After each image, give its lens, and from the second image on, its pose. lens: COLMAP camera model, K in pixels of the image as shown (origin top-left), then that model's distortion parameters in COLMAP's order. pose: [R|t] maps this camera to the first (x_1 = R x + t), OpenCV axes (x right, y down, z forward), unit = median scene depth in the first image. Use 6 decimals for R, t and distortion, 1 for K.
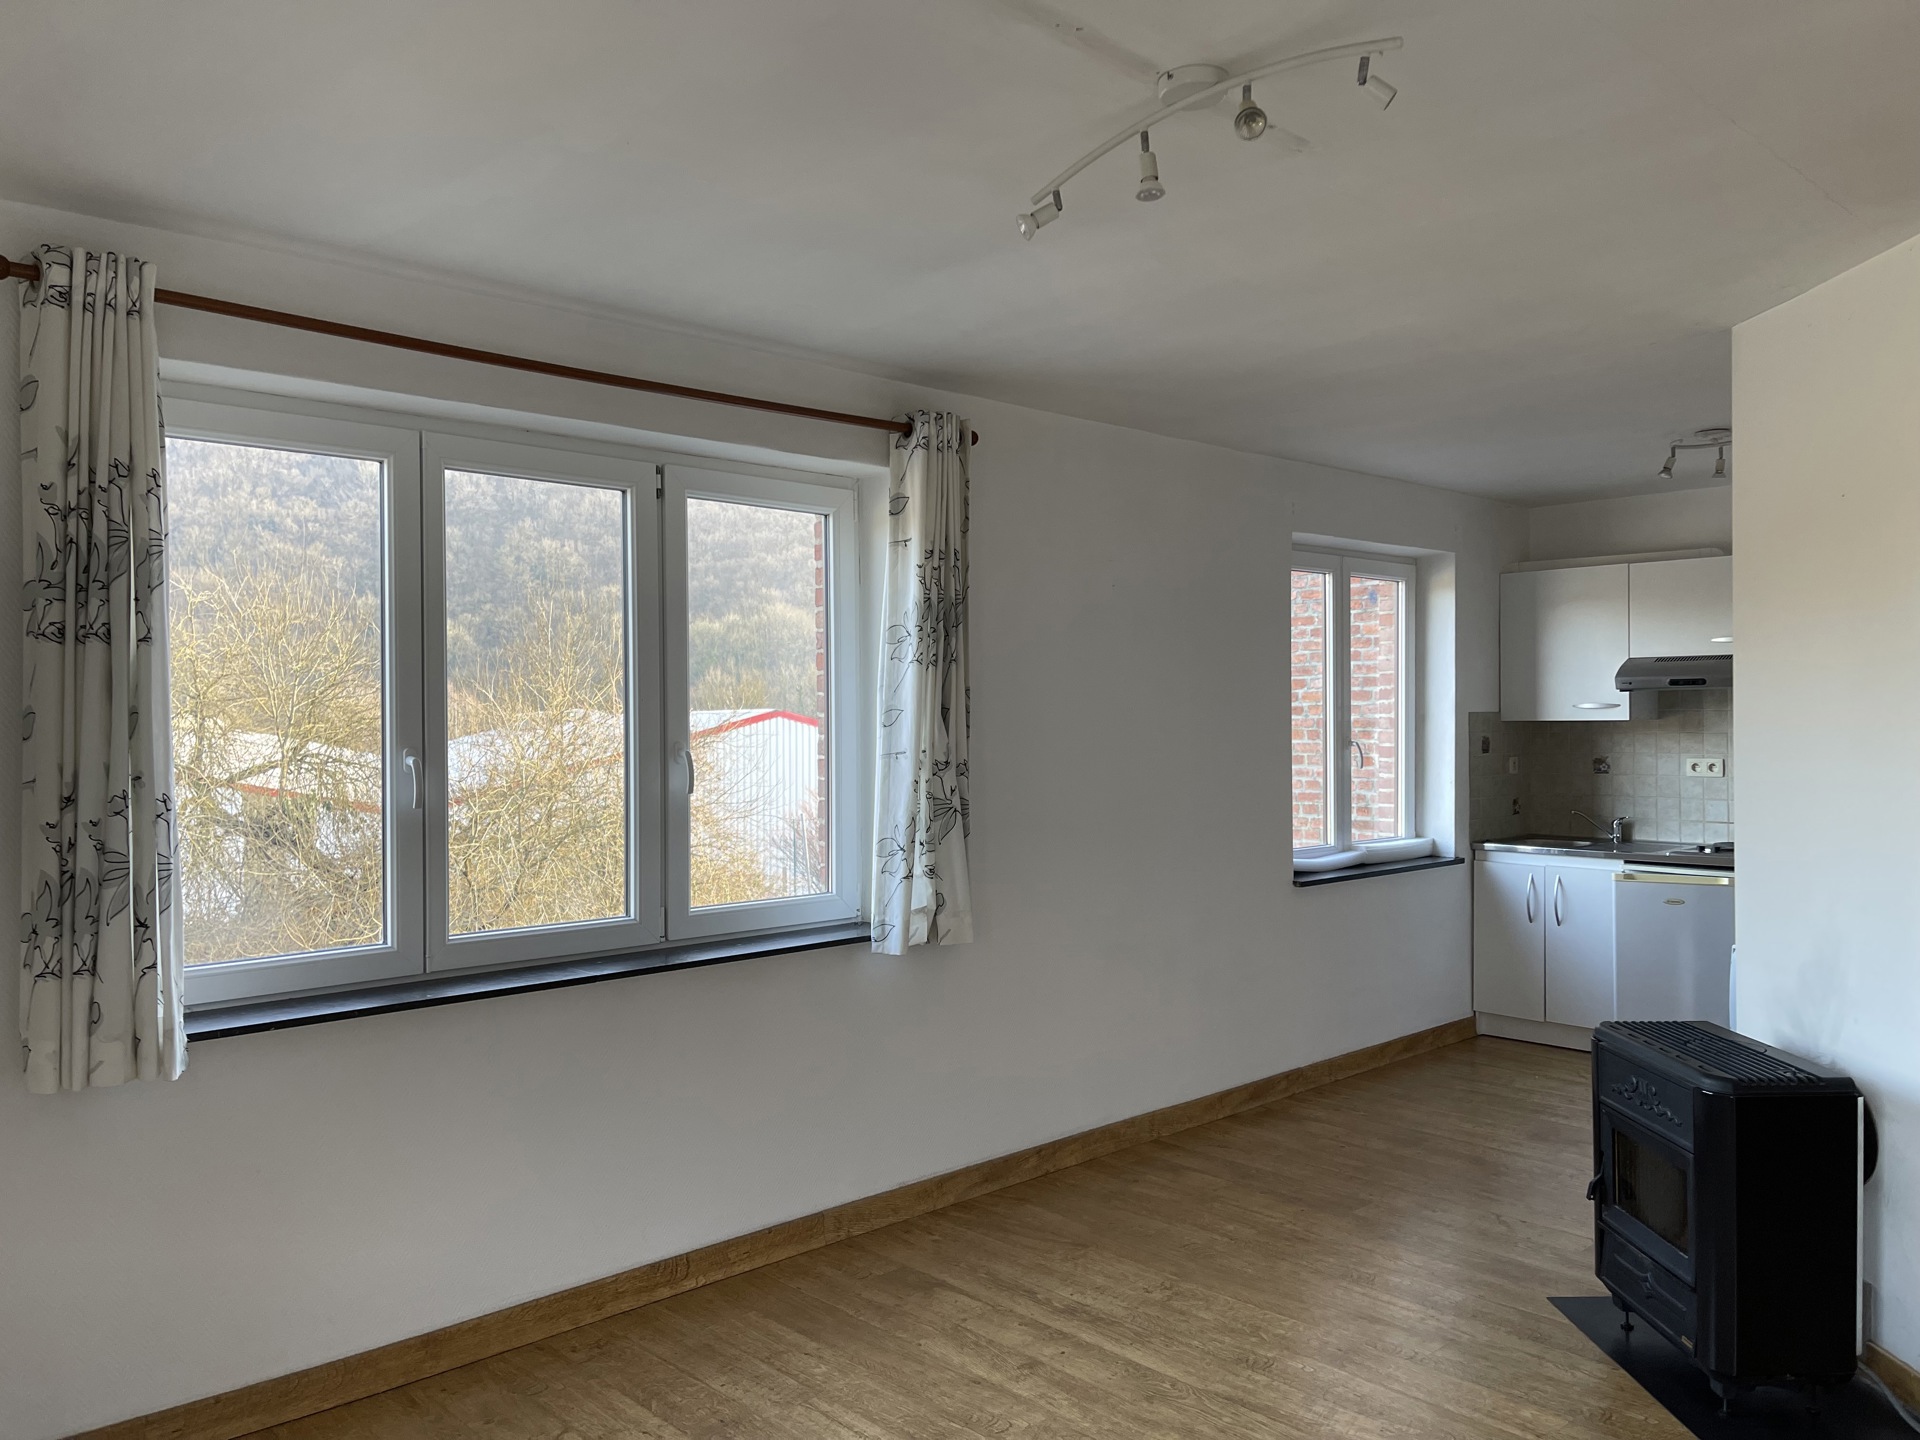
lens RADIAL K [[1439.7, 0, 959.4], [0, 1439.7, 720.9], [0, 0, 1]] dist [0.025652, 0.000673]
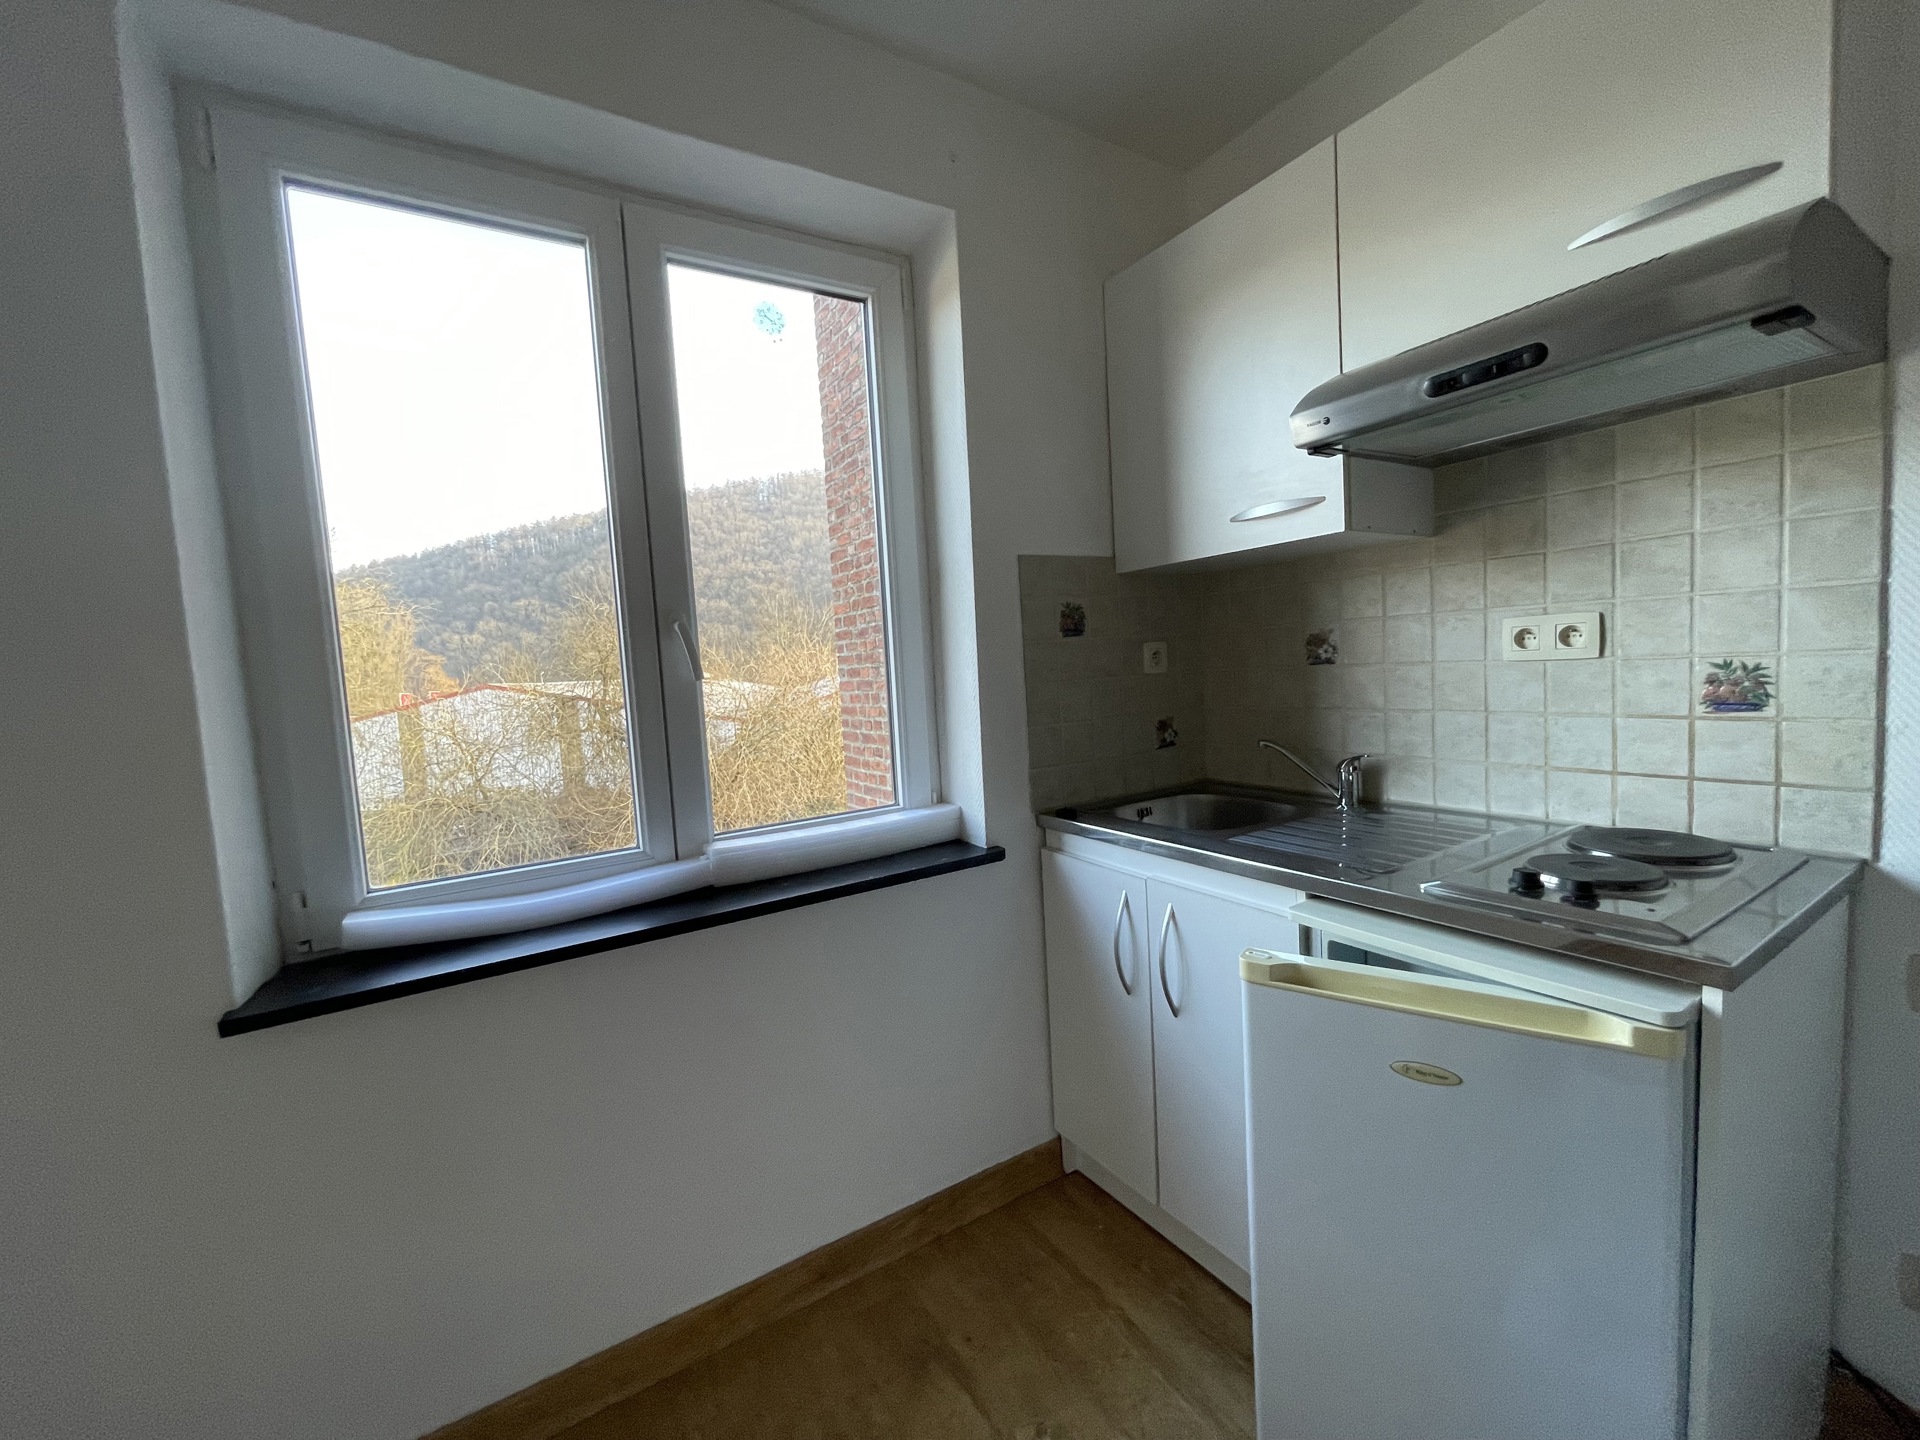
lens RADIAL K [[773.7, 0, 961.4], [0, 773.7, 716.6], [0, 0, 1]] dist [-0.003370, -0.000055]
pose [[0.981382, -0.036022, -0.188660, 0.391952], [0.049597, 0.996470, 0.067735, 0.031446], [0.185554, -0.075831, 0.979704, 0.754491]]
